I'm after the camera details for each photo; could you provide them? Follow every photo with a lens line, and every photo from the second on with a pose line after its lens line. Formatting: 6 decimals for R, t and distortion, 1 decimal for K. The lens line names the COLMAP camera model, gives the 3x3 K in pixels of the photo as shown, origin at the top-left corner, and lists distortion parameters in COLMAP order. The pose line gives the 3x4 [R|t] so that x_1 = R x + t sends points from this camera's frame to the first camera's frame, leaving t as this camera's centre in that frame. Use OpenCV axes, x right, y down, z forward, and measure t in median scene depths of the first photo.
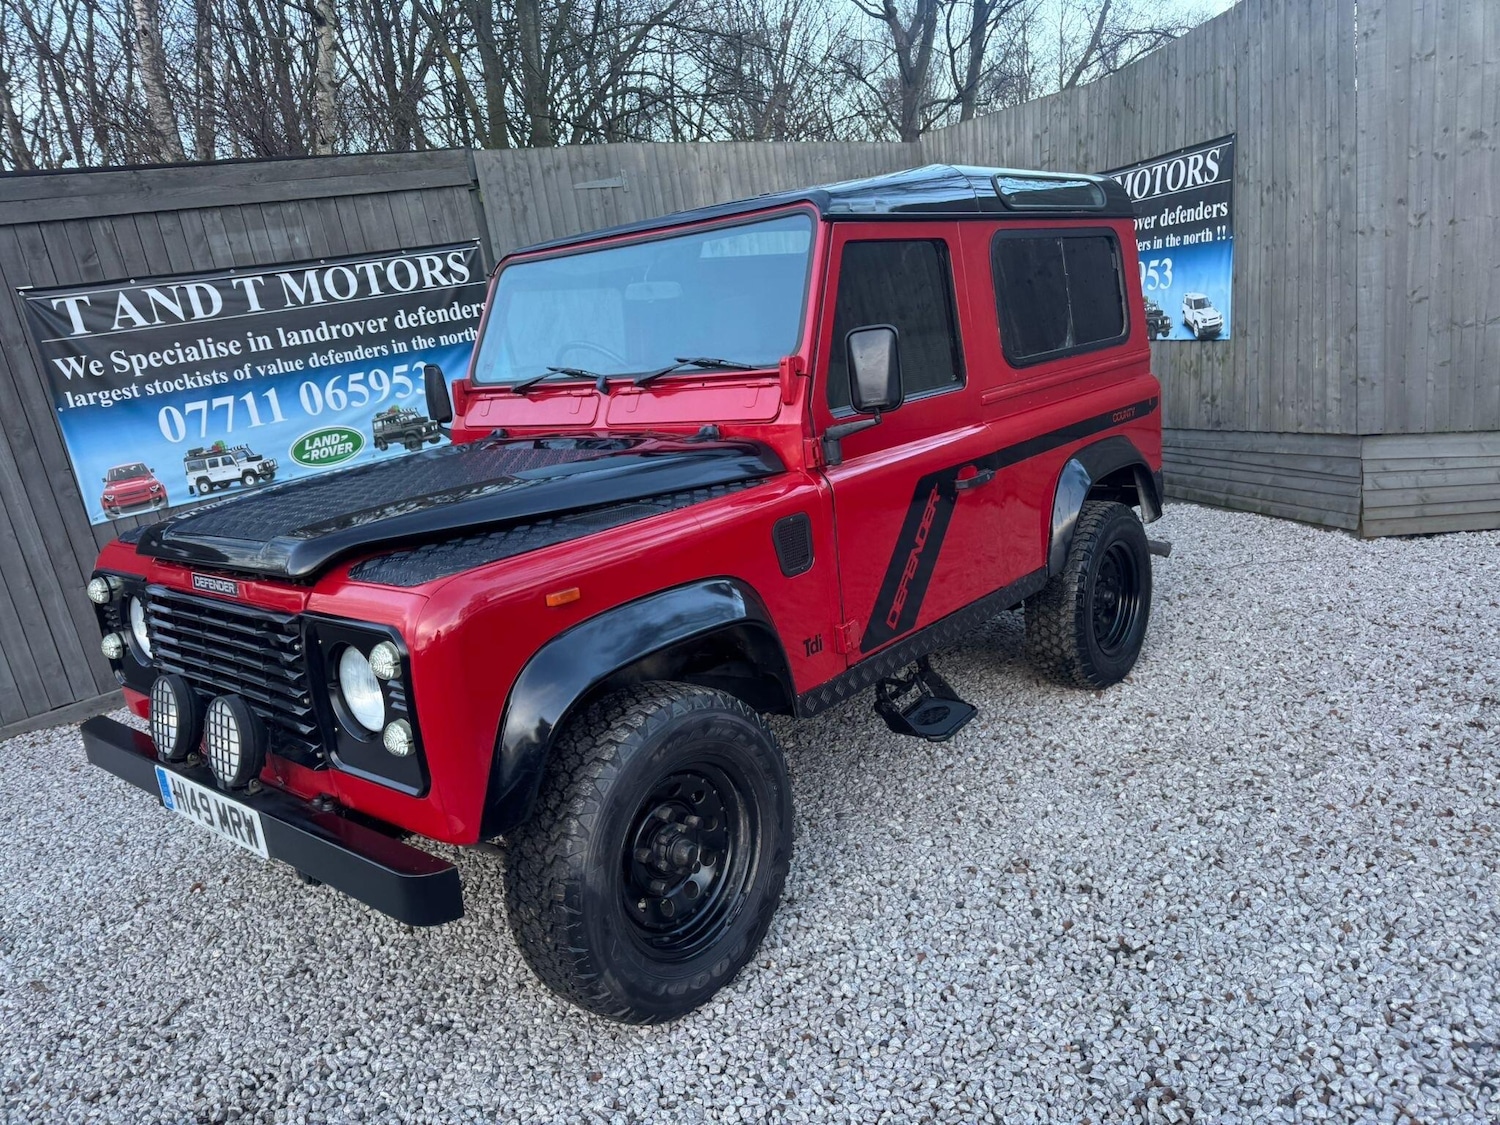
lens RADIAL K [[1053.7, 0, 750.8], [0, 1053.7, 558.7], [0, 0, 1]] dist [0.015969, -0.016266]
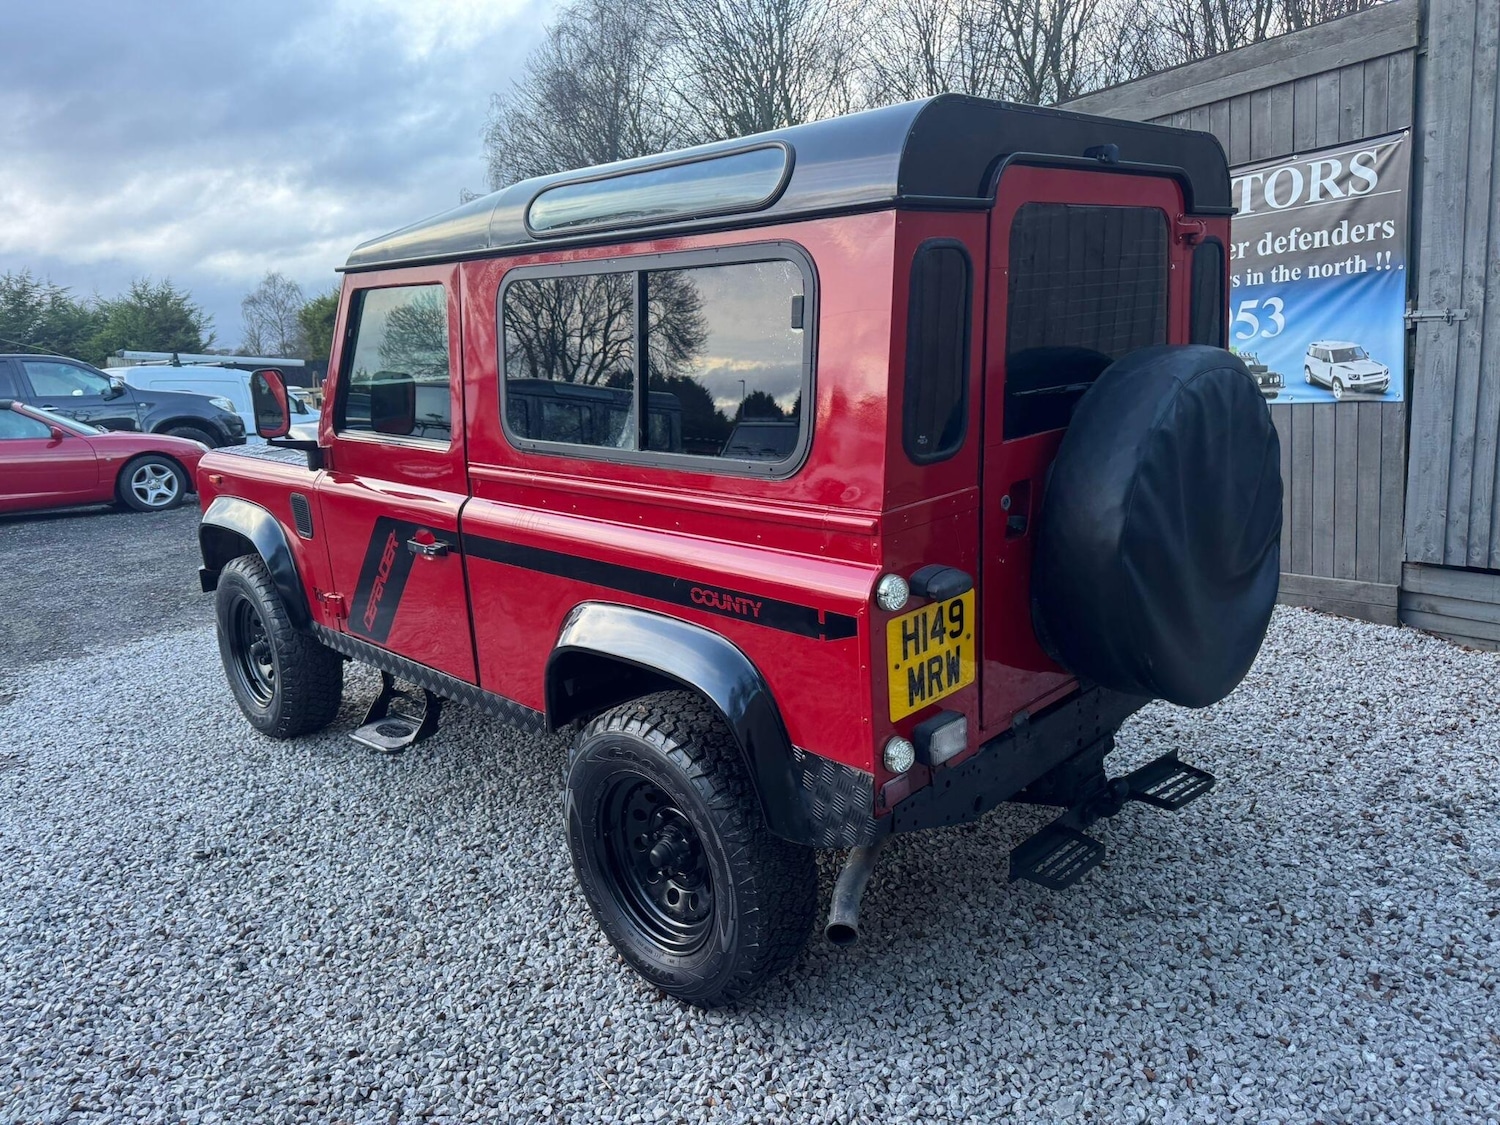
lens RADIAL K [[1058.0, 0, 761.5], [0, 1058.0, 563.3], [0, 0, 1]] dist [0.012688, -0.012870]
pose [[-0.068117, 0.344280, -0.936393, 0.631021], [-0.165232, 0.921718, 0.350905, -0.255012], [0.983900, 0.178624, -0.005899, 0.761503]]
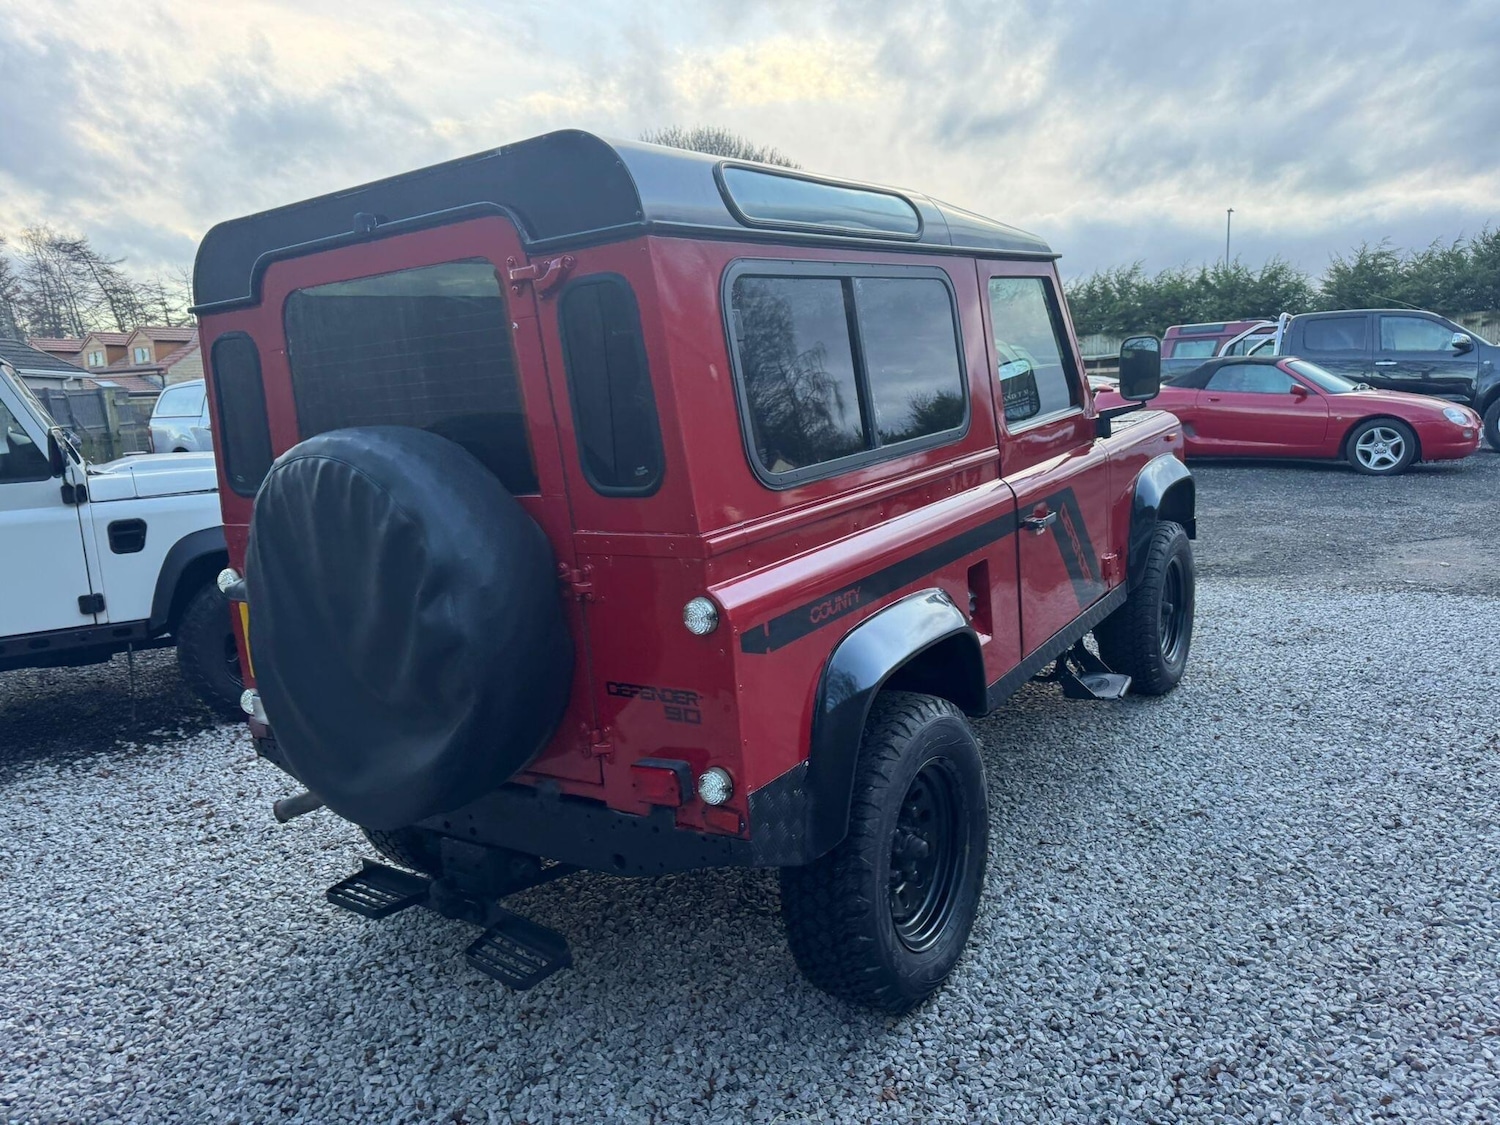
lens RADIAL K [[1074.7, 0, 752.3], [0, 1074.7, 555.0], [0, 0, 1]] dist [0.013169, -0.008938]
pose [[-0.975442, 0.208139, -0.072044, 0.097726], [0.162718, 0.901436, 0.401167, -0.303826], [0.148441, 0.379593, -0.913167, 1.297091]]
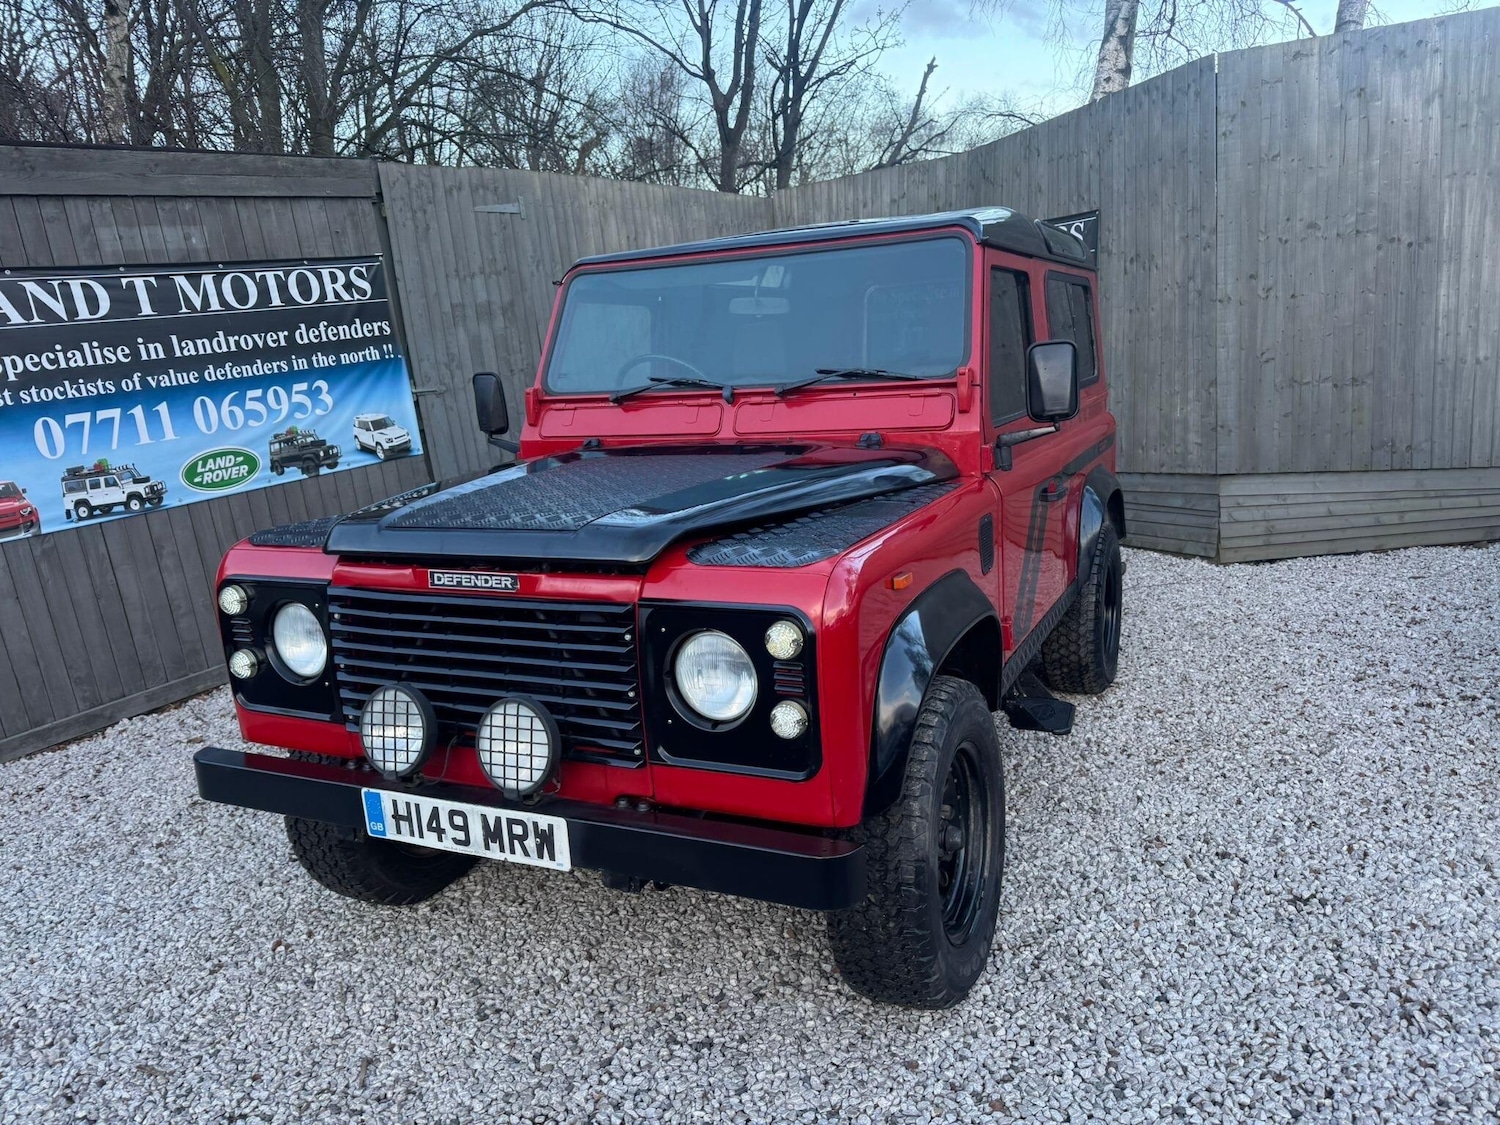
lens RADIAL K [[1060.2, 0, 755.1], [0, 1060.2, 557.5], [0, 0, 1]] dist [0.006674, -0.004319]
pose [[0.965710, -0.003119, 0.259606, -0.218464], [0.016697, 0.998604, -0.050113, 0.023733], [-0.259087, 0.052729, 0.964414, 0.018539]]
